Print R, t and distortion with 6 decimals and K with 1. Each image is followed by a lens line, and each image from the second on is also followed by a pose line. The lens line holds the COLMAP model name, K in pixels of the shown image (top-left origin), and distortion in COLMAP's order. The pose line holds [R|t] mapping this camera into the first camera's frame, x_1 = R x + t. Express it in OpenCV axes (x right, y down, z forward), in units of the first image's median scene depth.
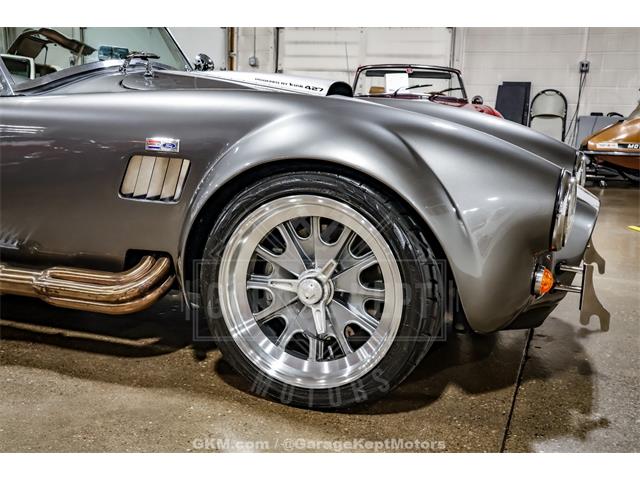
lens RADIAL K [[737.7, 0, 311.6], [0, 737.7, 240.5], [0, 0, 1]] dist [0.073025, 0.022727]
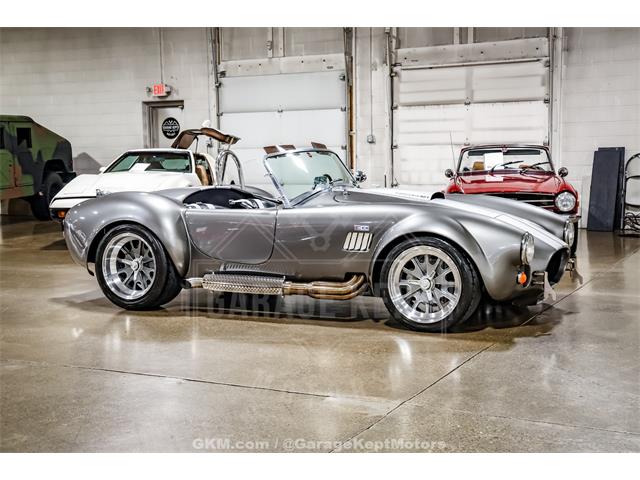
lens RADIAL K [[945.0, 0, 320.0], [0, 945.0, 240.0], [0, 0, 1]] dist [0.111503, 0.086053]
pose [[0.992812, -0.035643, -0.114256, 0.014629], [0.025521, 0.995717, -0.088861, 0.180929], [0.116934, 0.085306, 0.989469, -2.059497]]
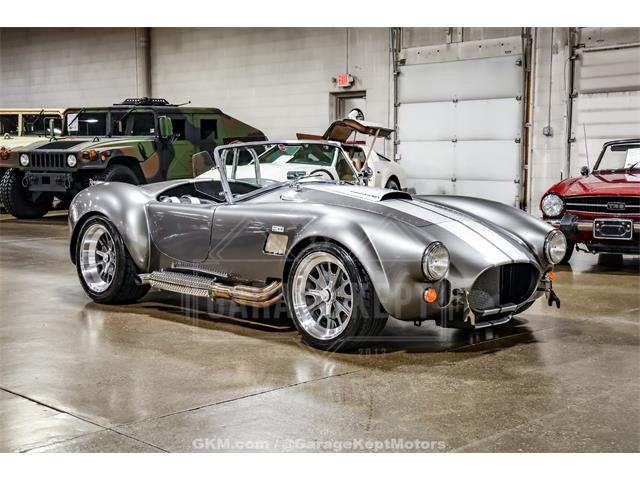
lens RADIAL K [[971.9, 0, 320.0], [0, 971.9, 240.0], [0, 0, 1]] dist [0.083897, 0.558385]
pose [[0.895240, 0.009142, -0.445491, 1.182180], [-0.049739, 0.995591, -0.079523, 0.125054], [0.442800, 0.093351, 0.891748, -1.493129]]
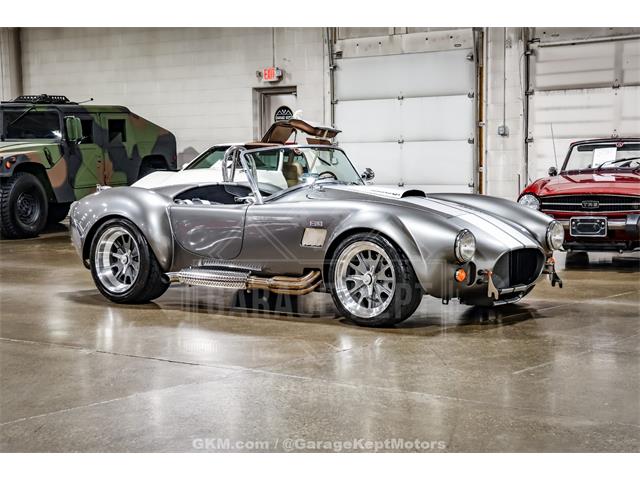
lens RADIAL K [[1304.3, 0, 320.0], [0, 1304.3, 240.0], [0, 0, 1]] dist [0.253862, 0.248580]
pose [[0.943740, -0.020560, -0.330048, 1.230230], [-0.016525, 0.993886, -0.109164, 0.394591], [0.330274, 0.108477, 0.937631, -3.028542]]
